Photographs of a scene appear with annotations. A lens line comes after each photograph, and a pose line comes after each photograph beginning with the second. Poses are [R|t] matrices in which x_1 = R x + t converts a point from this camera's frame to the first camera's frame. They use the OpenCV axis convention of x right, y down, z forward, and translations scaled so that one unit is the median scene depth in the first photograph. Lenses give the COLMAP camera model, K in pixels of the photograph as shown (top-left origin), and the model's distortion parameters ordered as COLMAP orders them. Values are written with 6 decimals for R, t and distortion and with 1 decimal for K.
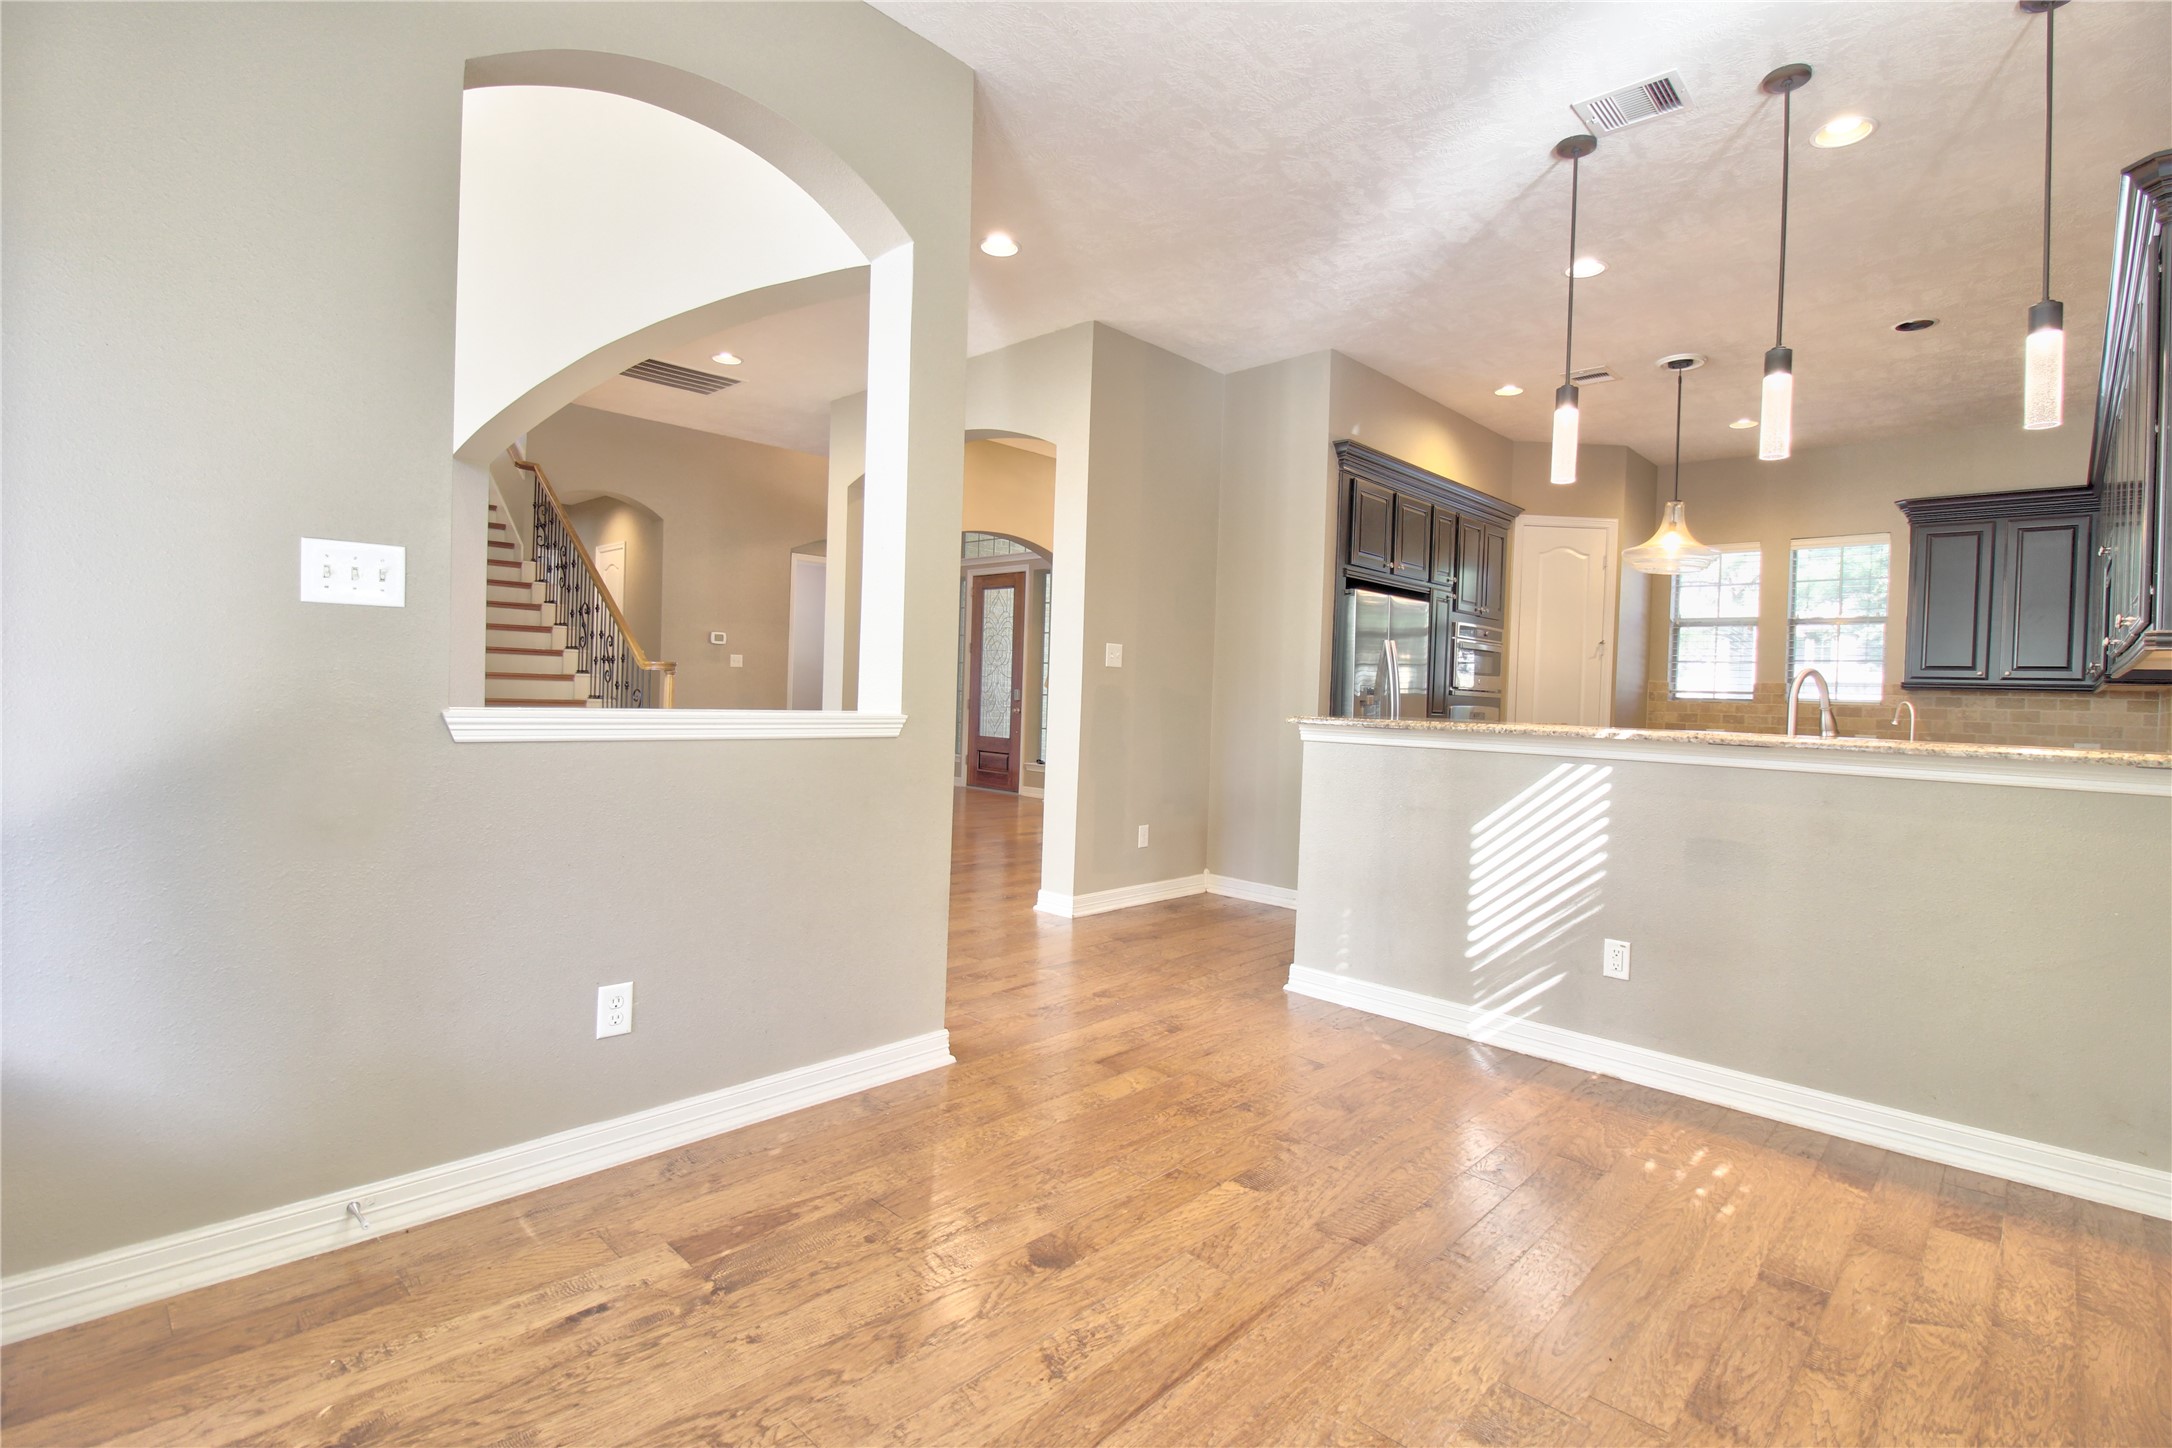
lens RADIAL K [[1021.3, 0, 1099.1], [0, 1021.3, 717.1], [0, 0, 1]] dist [-0.007218, -0.008186]
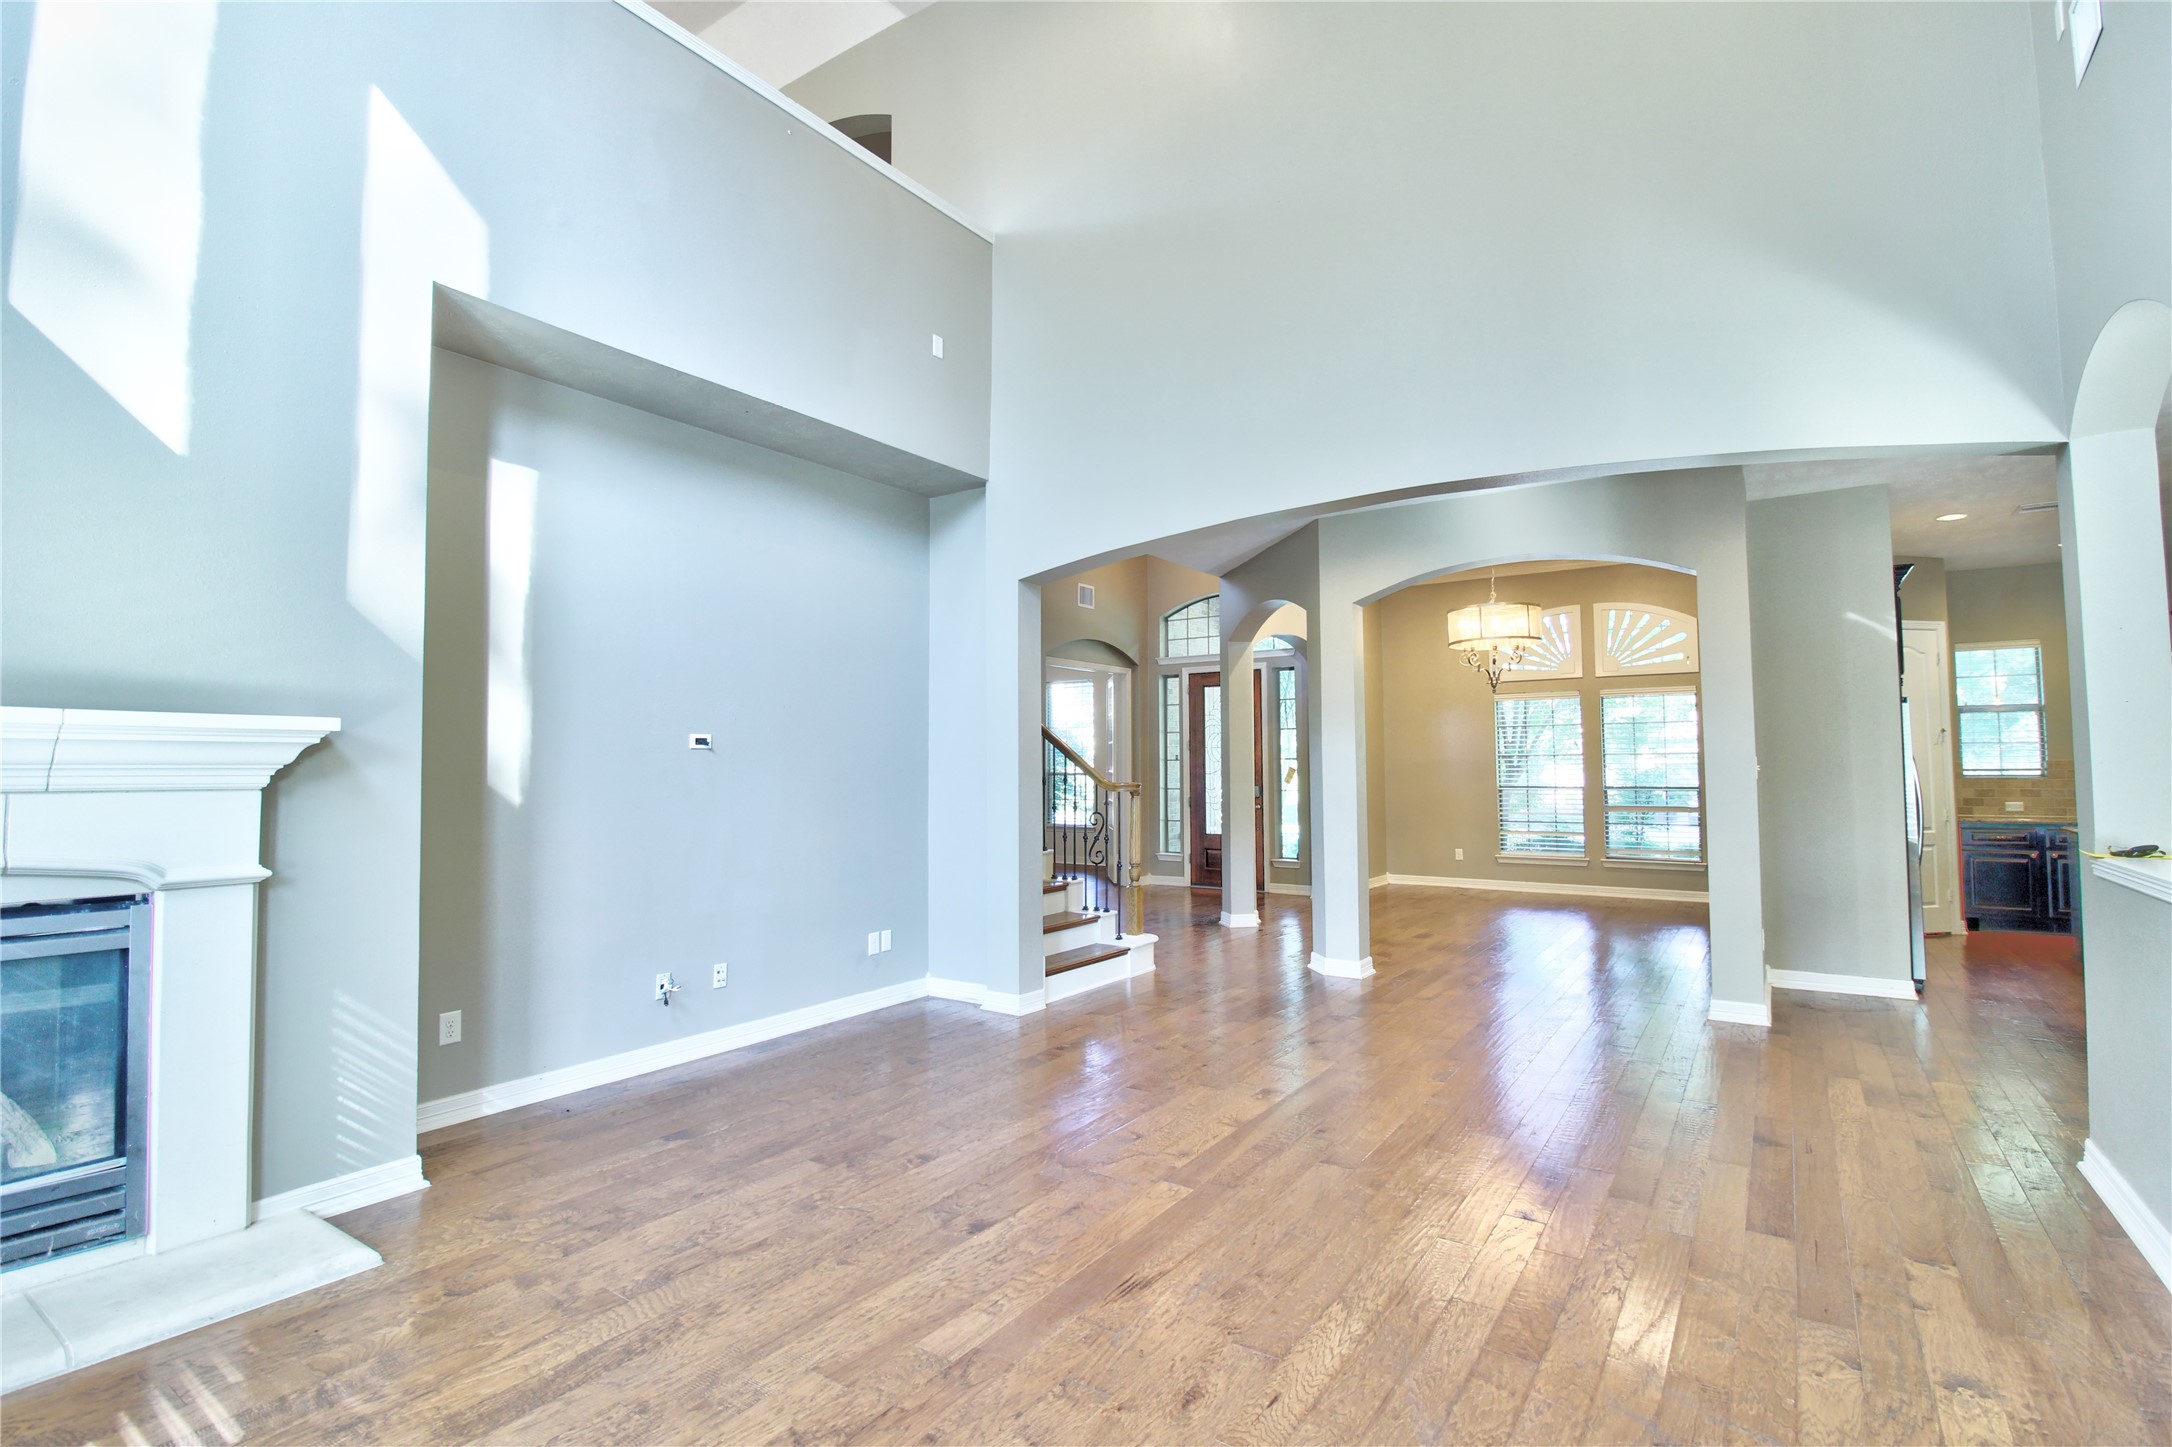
lens RADIAL K [[1010.4, 0, 1104.4], [0, 1010.4, 716.6], [0, 0, 1]] dist [-0.005680, -0.009729]
pose [[0.984130, -0.031717, 0.174591, -0.617028], [0.043630, 0.996942, -0.064826, -0.058413], [-0.172001, 0.071415, 0.982505, 0.067660]]
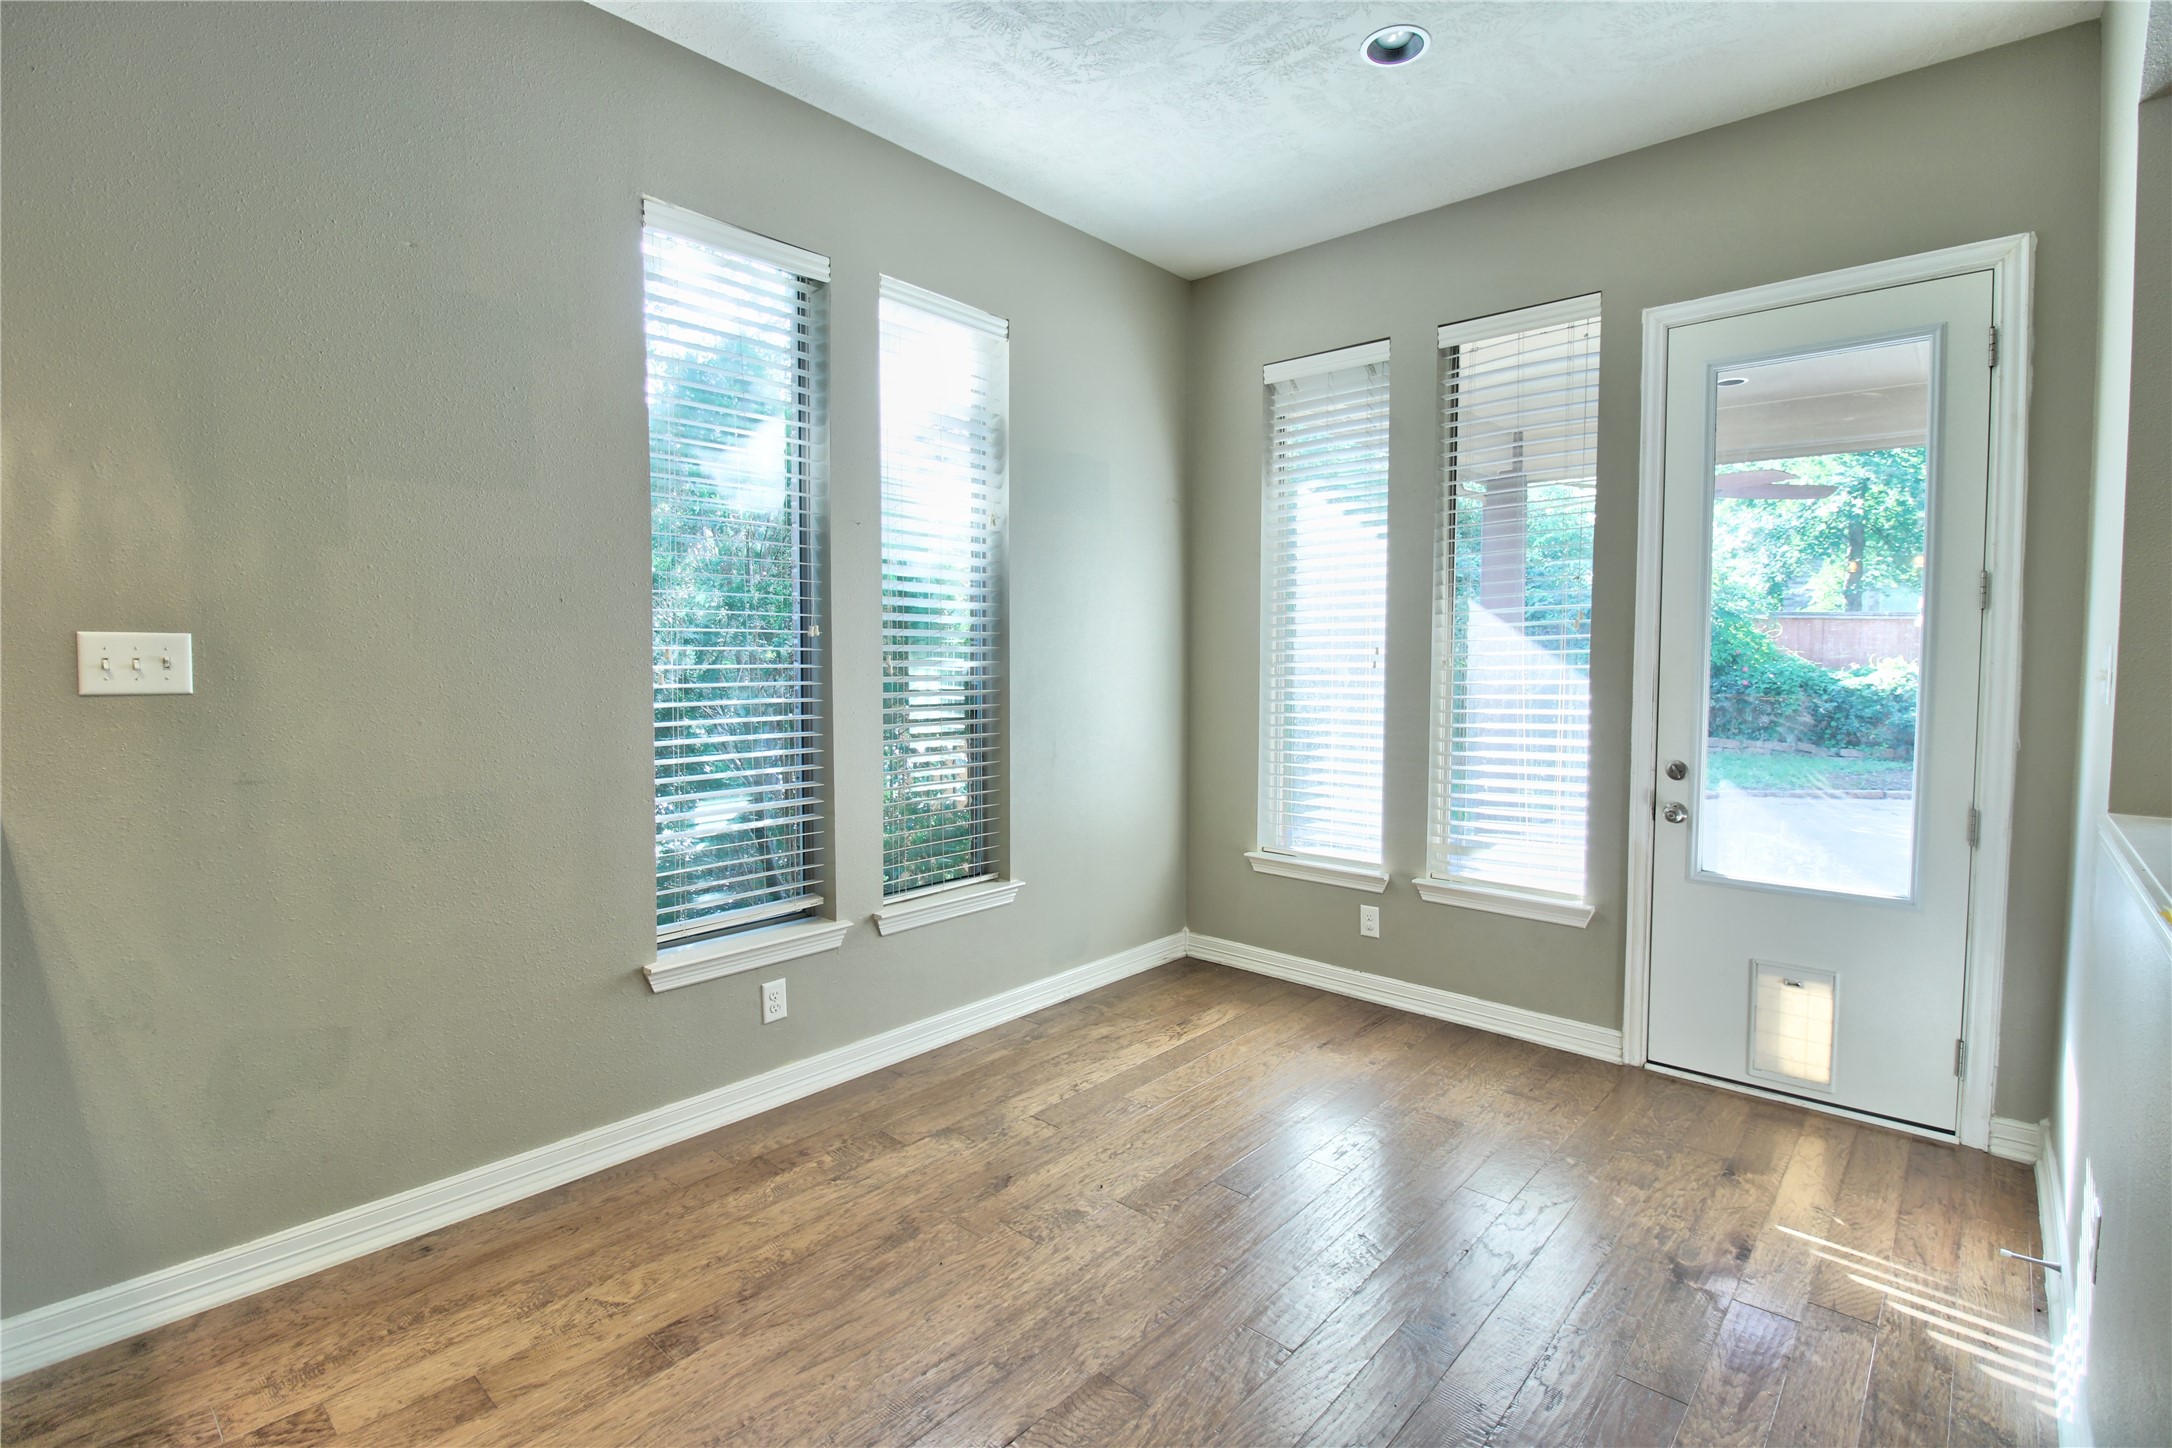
lens RADIAL K [[1021.3, 0, 1096.0], [0, 1021.3, 709.4], [0, 0, 1]] dist [-0.007218, -0.008186]
pose [[-0.998932, -0.037183, -0.027436, 0.092623], [-0.039339, 0.995793, 0.082760, -0.042340], [0.024244, 0.083751, -0.996192, 0.550947]]
